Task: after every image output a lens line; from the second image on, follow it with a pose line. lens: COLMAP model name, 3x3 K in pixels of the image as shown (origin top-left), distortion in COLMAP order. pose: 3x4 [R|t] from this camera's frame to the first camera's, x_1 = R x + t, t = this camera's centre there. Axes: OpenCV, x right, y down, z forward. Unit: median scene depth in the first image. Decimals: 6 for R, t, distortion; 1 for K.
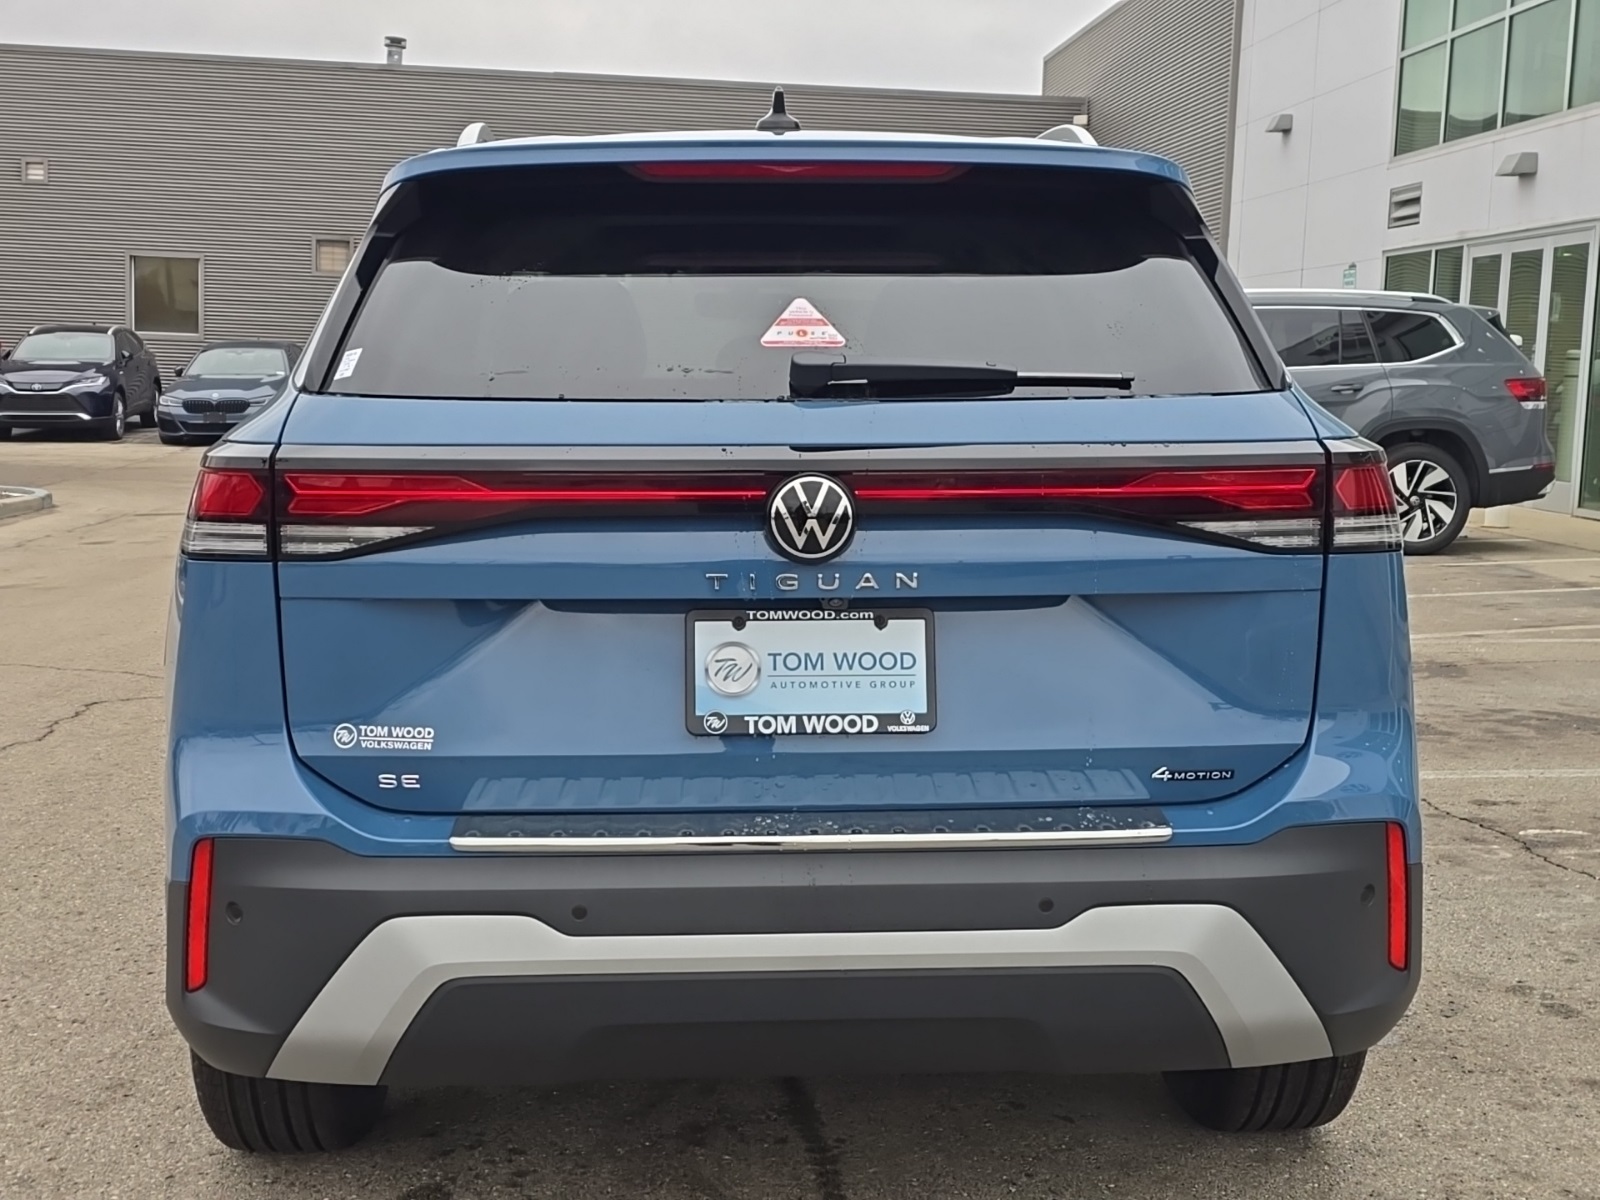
lens RADIAL K [[2095.2, 0, 800.0], [0, 2095.2, 600.0], [0, 0, 1]] dist [0.167365, -0.385263]
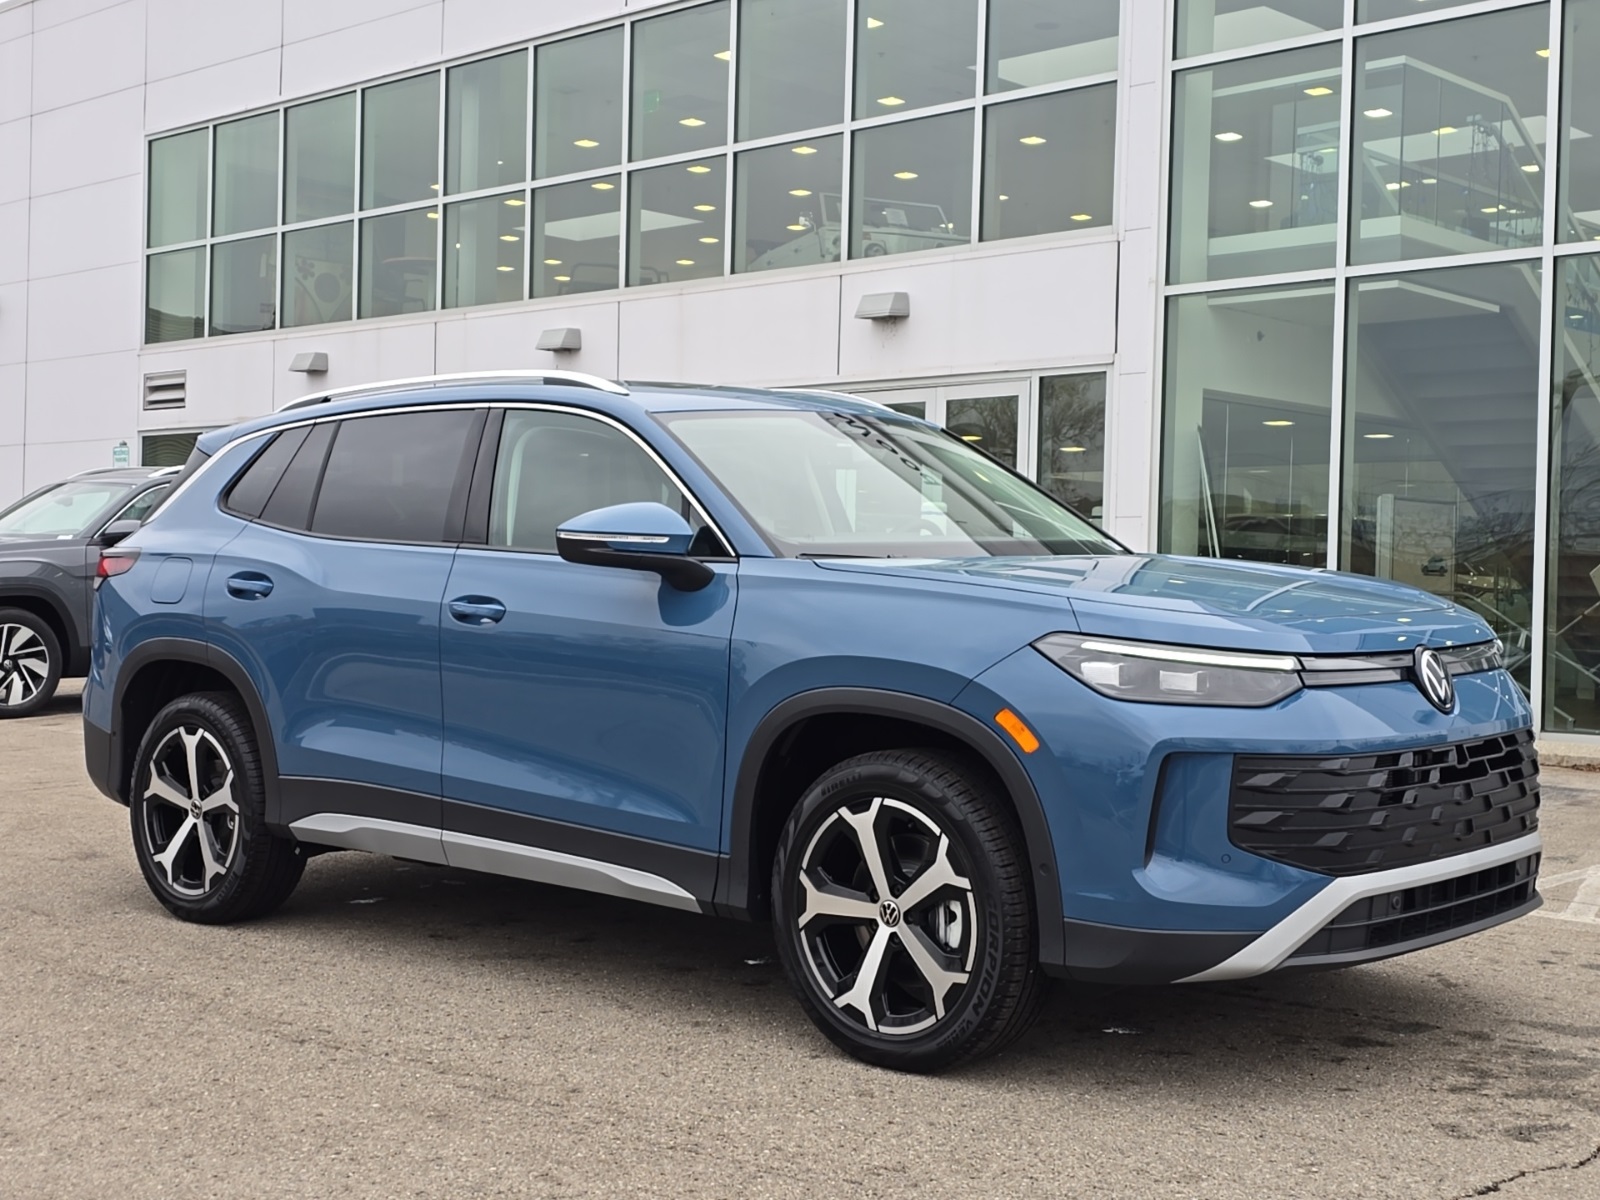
lens RADIAL K [[2133.5, 0, 800.0], [0, 2133.5, 600.0], [0, 0, 1]] dist [0.190793, -0.525470]
pose [[0.747287, -0.017055, 0.664282, -0.316288], [0.073298, 0.995686, -0.056893, 0.009790], [-0.660446, 0.091206, 0.745314, -0.031367]]
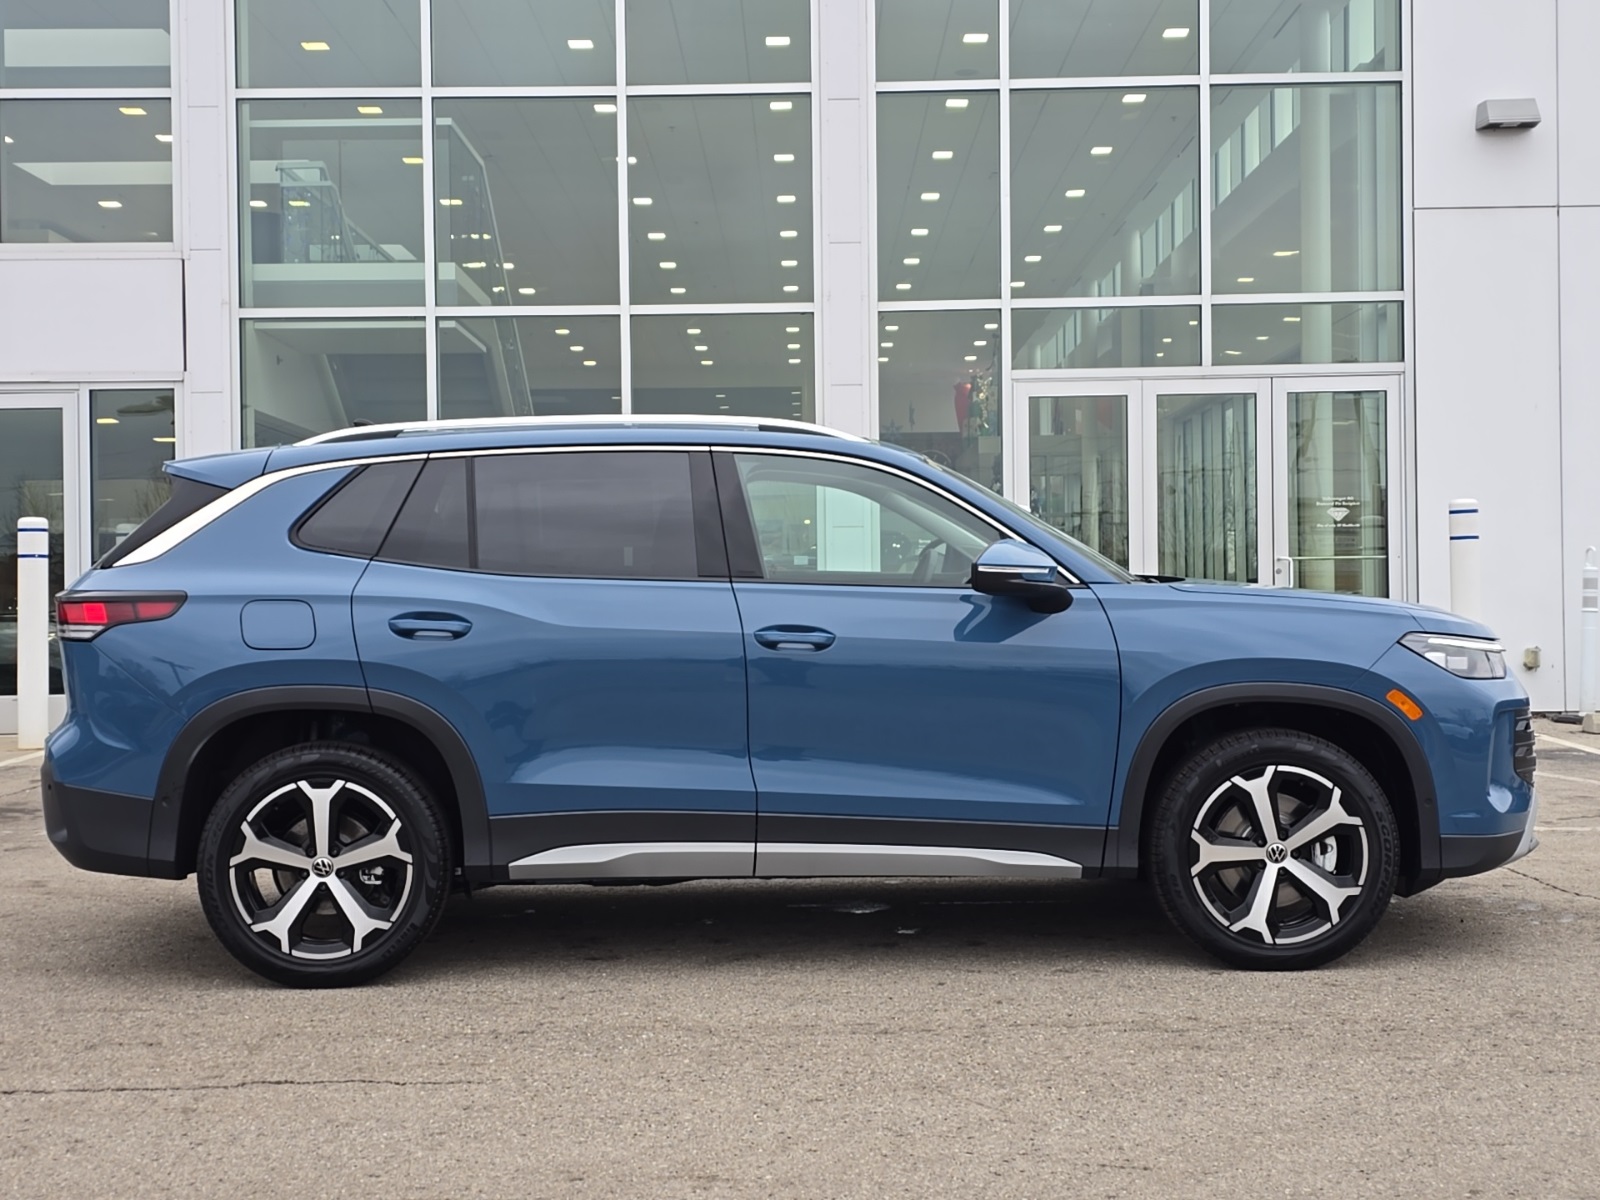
lens RADIAL K [[2133.5, 0, 800.0], [0, 2133.5, 600.0], [0, 0, 1]] dist [0.190793, -0.525470]
pose [[0.080956, -0.030122, 0.996262, -0.533403], [0.123737, 0.992115, 0.019942, -0.032413], [-0.989007, 0.121660, 0.084045, 0.271421]]
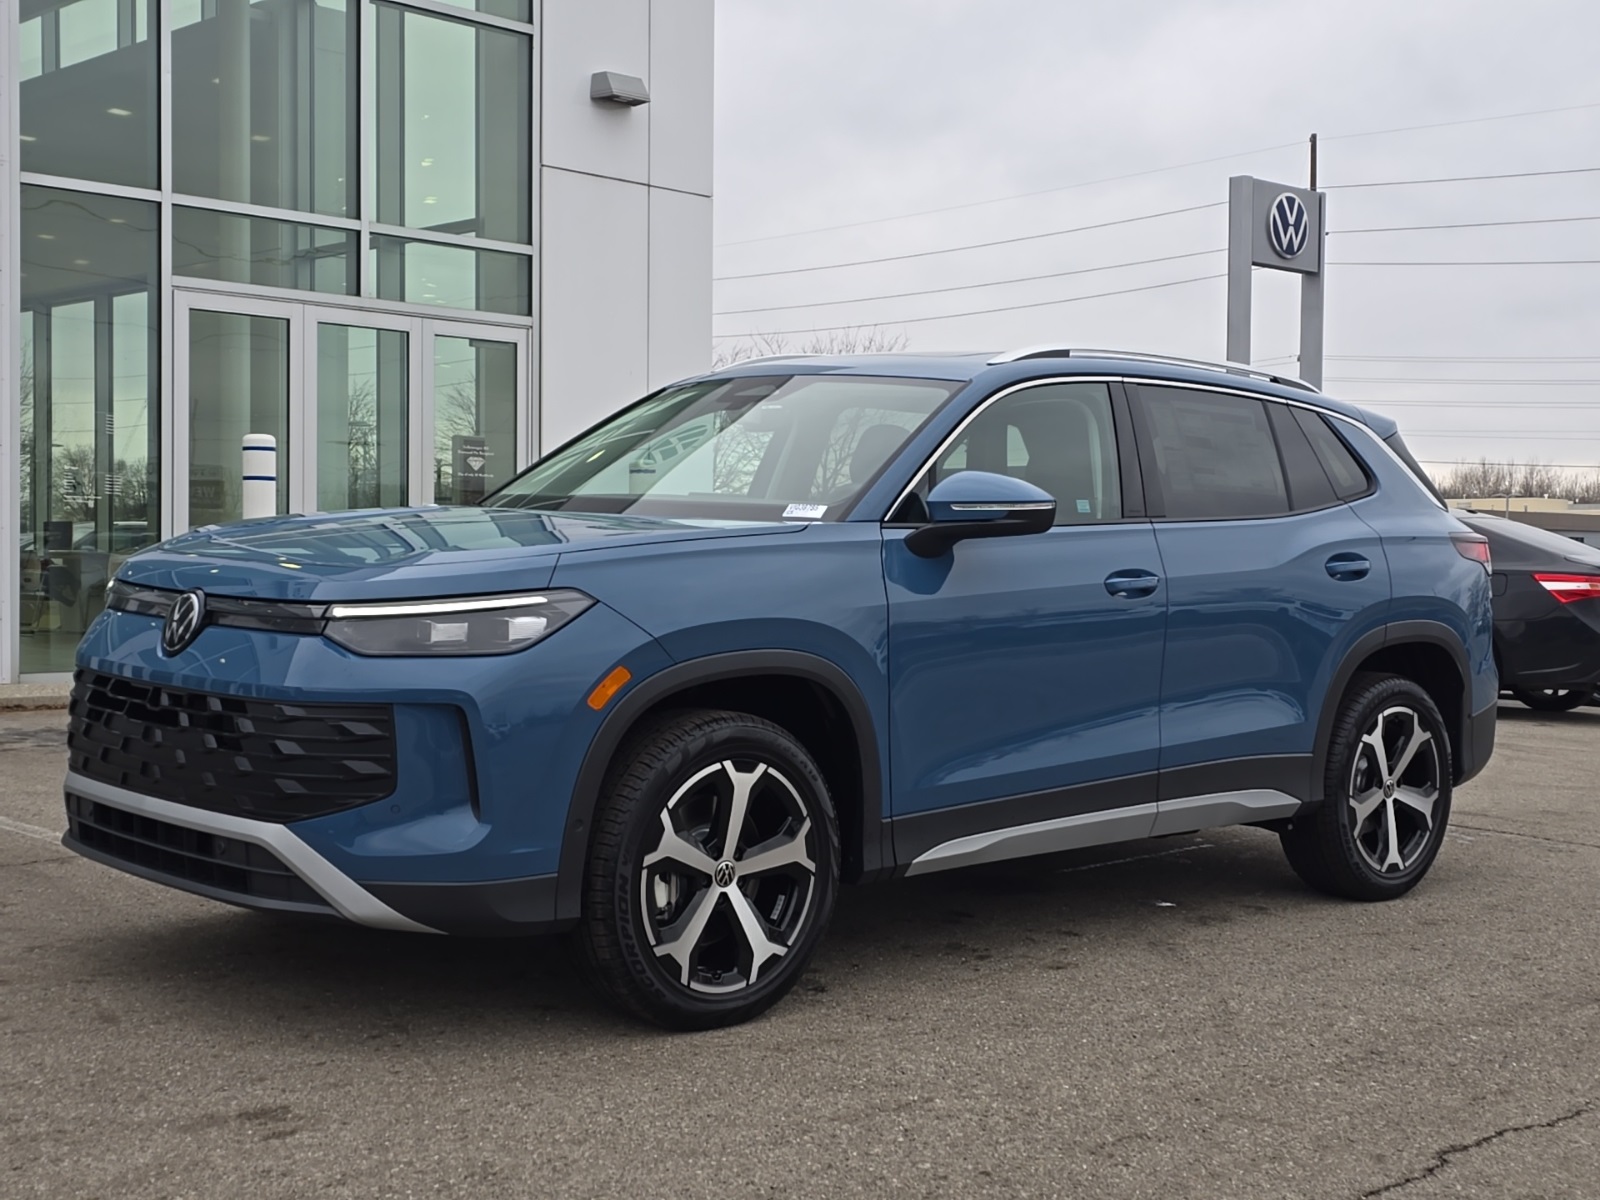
lens RADIAL K [[2095.2, 0, 800.0], [0, 2095.2, 600.0], [0, 0, 1]] dist [0.167365, -0.385263]
pose [[-0.648842, -0.055061, 0.758928, -0.332667], [0.050918, 0.992001, 0.115502, -0.065096], [-0.759218, 0.113586, -0.640848, 0.641032]]
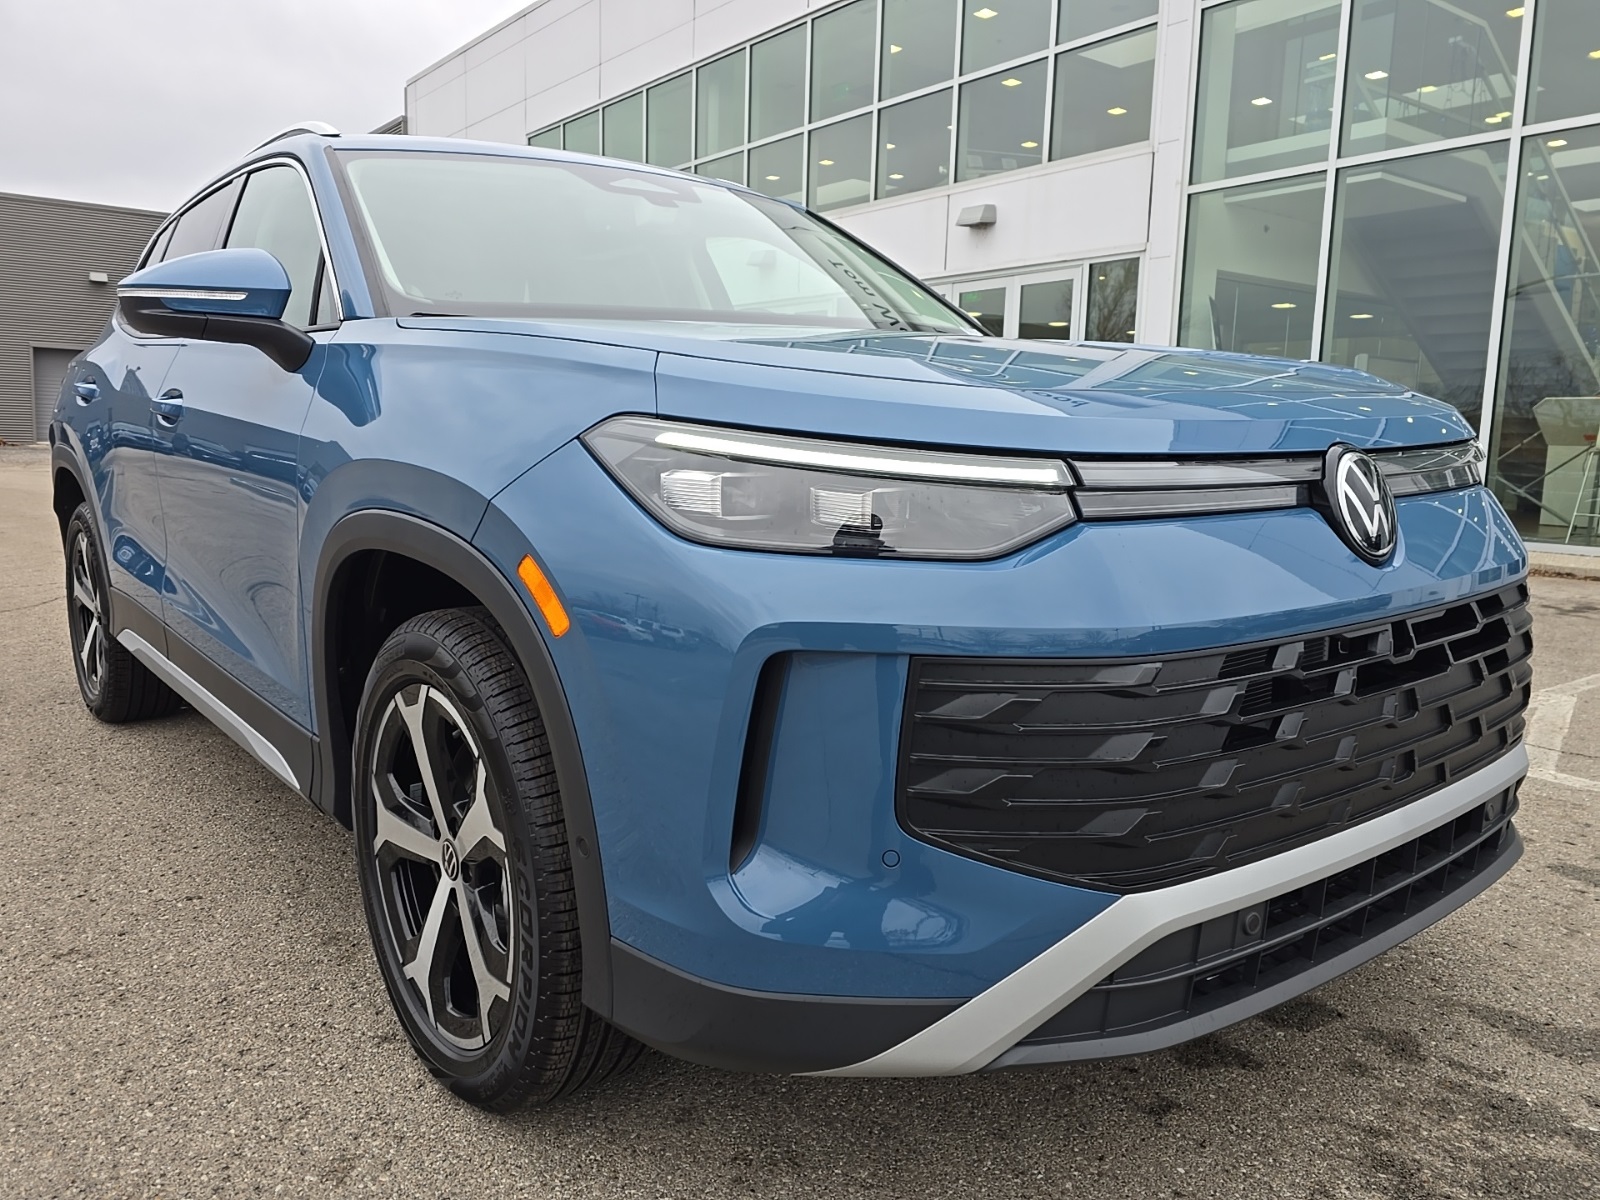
lens RADIAL K [[1212.7, 0, 800.0], [0, 1212.7, 600.0], [0, 0, 1]] dist [0.062520, -0.054283]
pose [[0.846382, -0.081647, 0.526281, -0.113787], [0.059713, 0.996496, 0.058563, 0.009326], [-0.529219, -0.018141, 0.848291, 0.092498]]
